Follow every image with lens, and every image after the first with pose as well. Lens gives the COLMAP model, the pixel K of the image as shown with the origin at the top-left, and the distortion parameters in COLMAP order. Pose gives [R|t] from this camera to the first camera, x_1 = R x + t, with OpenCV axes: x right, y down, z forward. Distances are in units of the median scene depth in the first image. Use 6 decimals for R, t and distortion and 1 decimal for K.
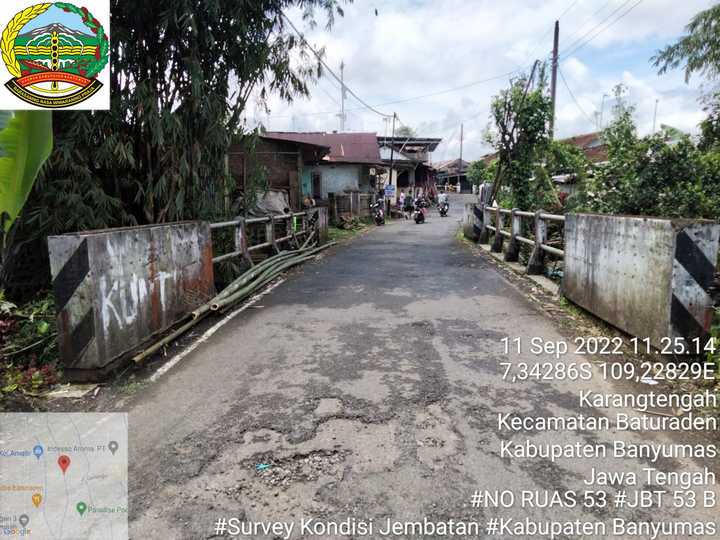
lens RADIAL K [[541.3, 0, 360.0], [0, 541.3, 270.0], [0, 0, 1]] dist [0.025644, -0.003184]
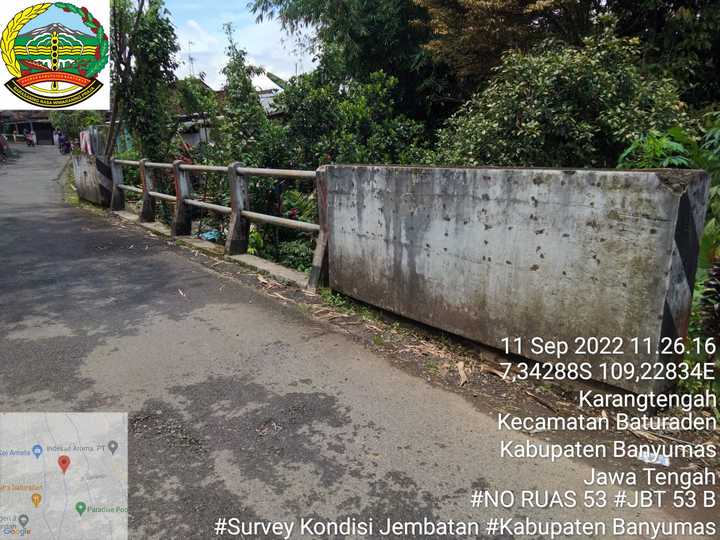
lens RADIAL K [[541.3, 0, 360.0], [0, 541.3, 270.0], [0, 0, 1]] dist [0.025644, -0.003184]
pose [[0.752803, -0.143031, 0.642518, -0.026090], [0.089371, 0.989277, 0.115513, -0.053539], [-0.652151, -0.029536, 0.757514, 0.492011]]
